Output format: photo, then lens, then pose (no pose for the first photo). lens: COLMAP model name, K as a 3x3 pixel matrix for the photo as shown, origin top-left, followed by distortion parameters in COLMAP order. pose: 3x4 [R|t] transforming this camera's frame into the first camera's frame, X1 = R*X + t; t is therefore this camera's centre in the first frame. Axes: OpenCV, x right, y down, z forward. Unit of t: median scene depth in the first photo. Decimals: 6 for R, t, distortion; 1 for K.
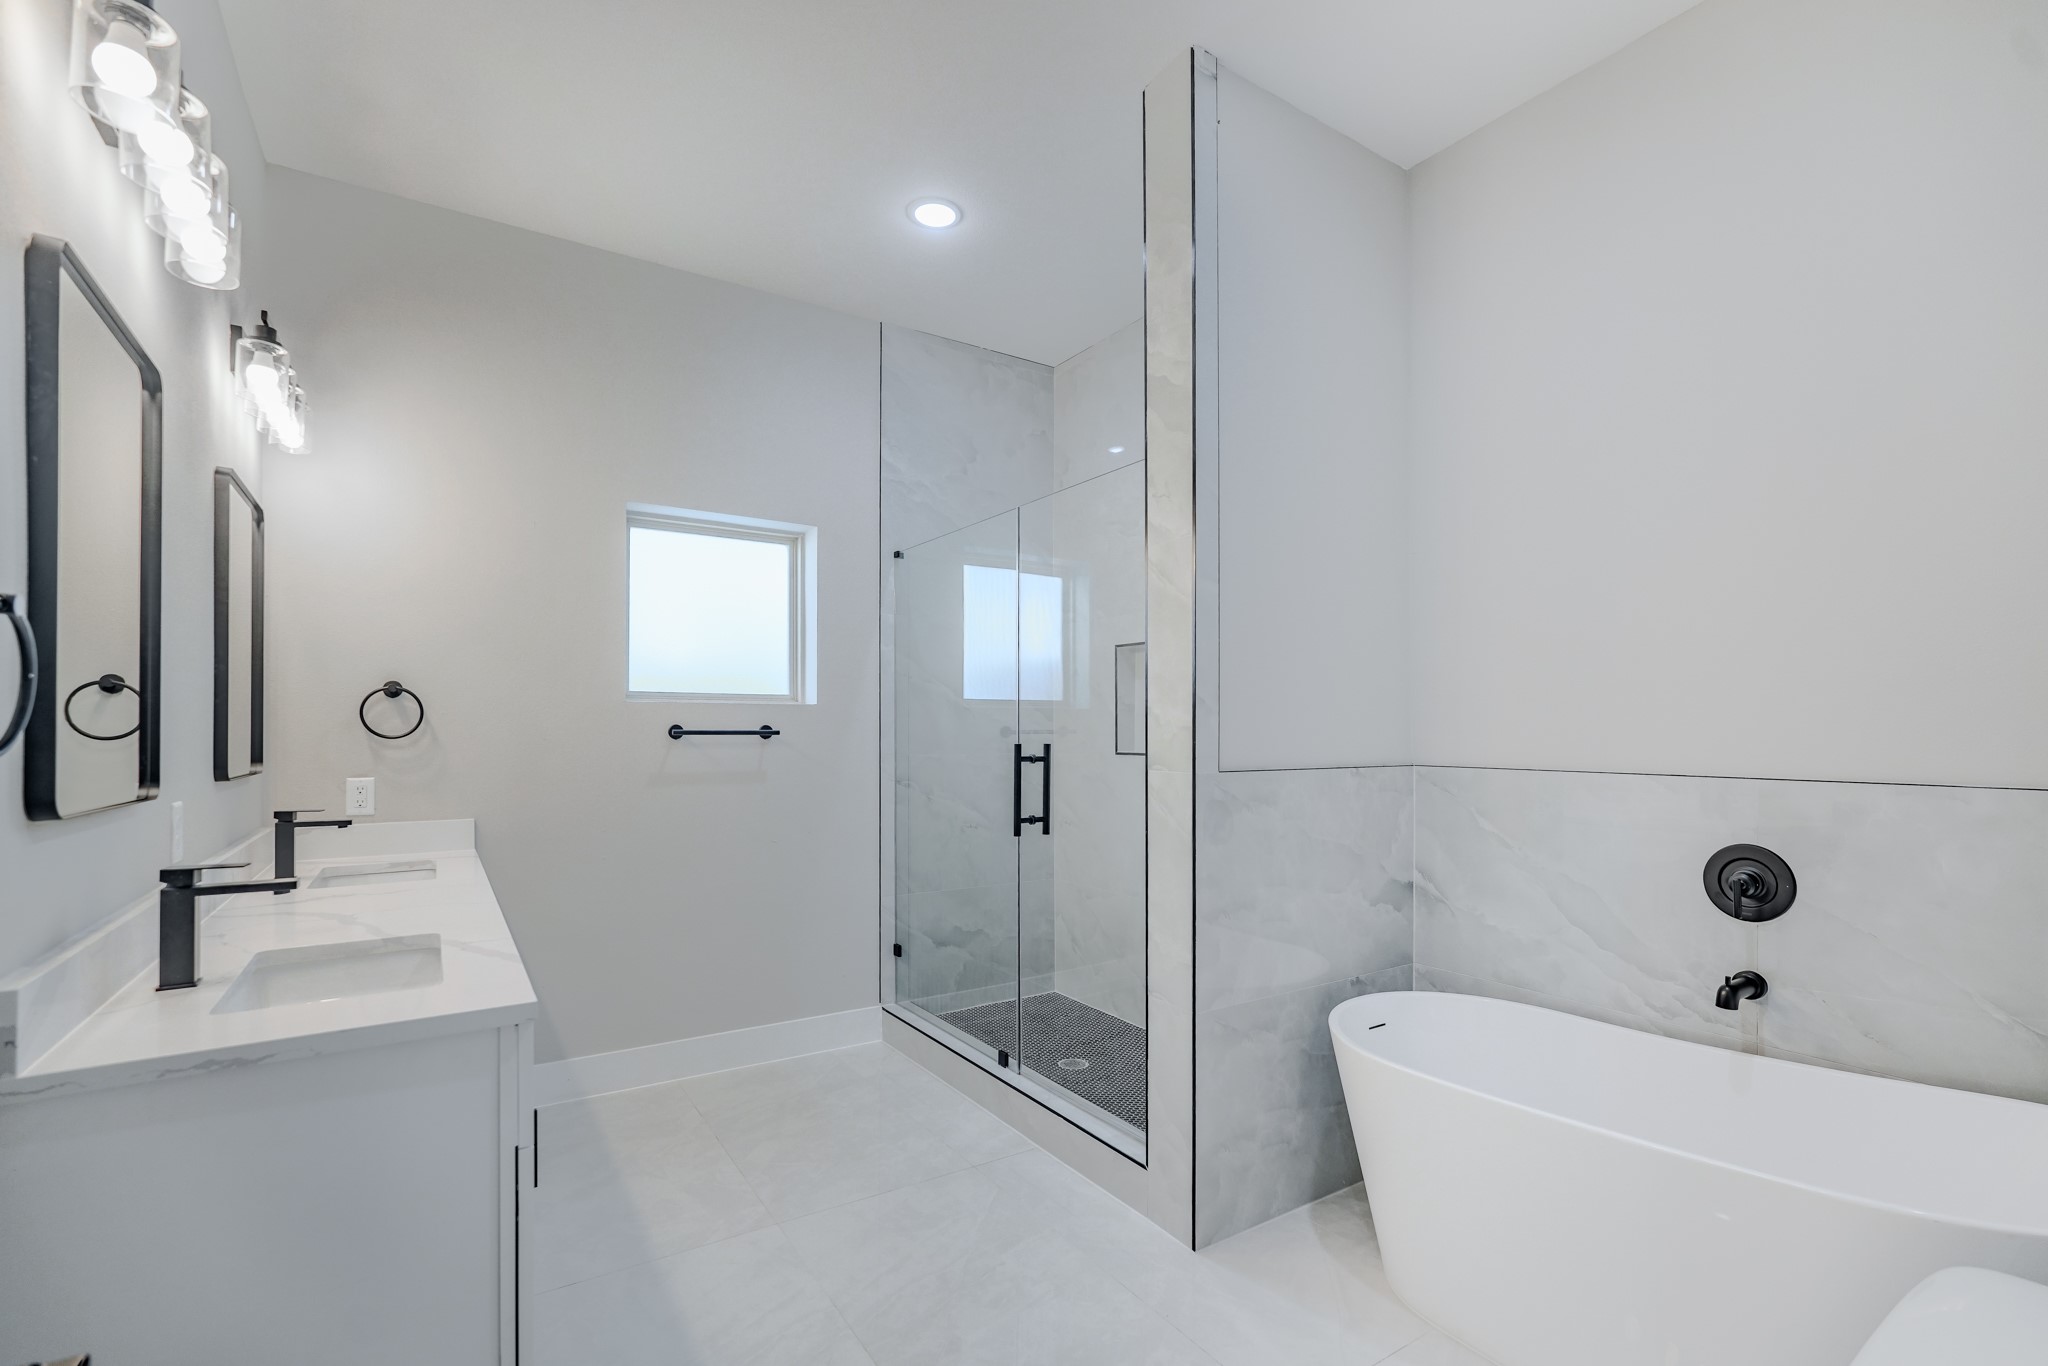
lens RADIAL K [[913.0, 0, 1034.3], [0, 913.0, 723.4], [0, 0, 1]] dist [0.001407, 0.000372]
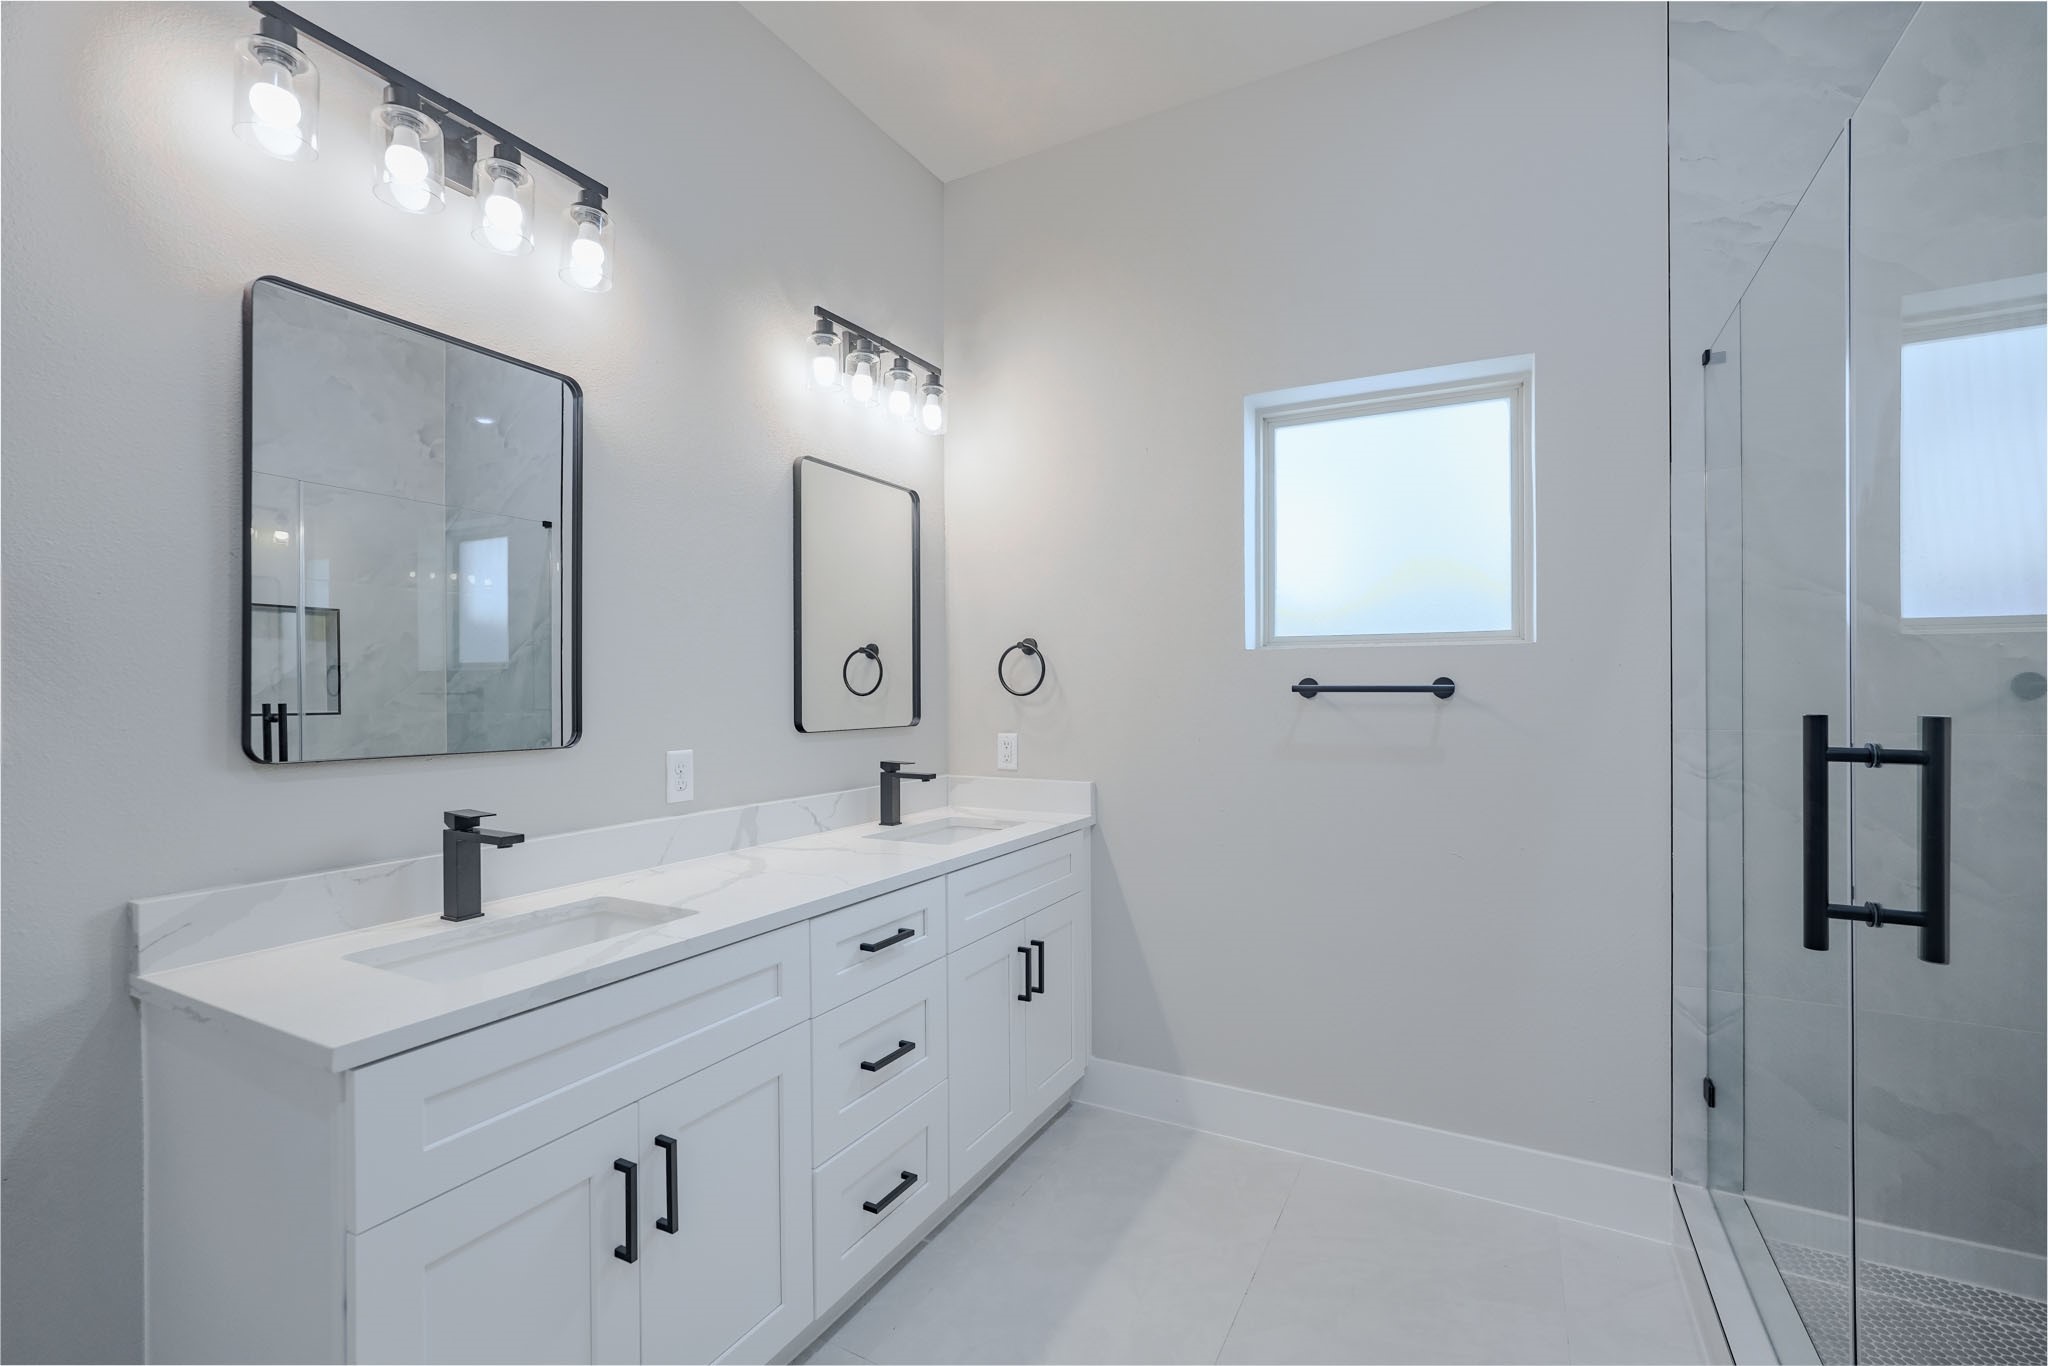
lens RADIAL K [[900.1, 0, 1020.6], [0, 900.1, 688.4], [0, 0, 1]] dist [-0.015235, 0.008831]
pose [[0.469290, -0.002744, -0.883040, 0.159511], [0.010201, 0.999945, 0.002314, 0.006084], [0.882985, -0.010094, 0.469292, 0.504716]]
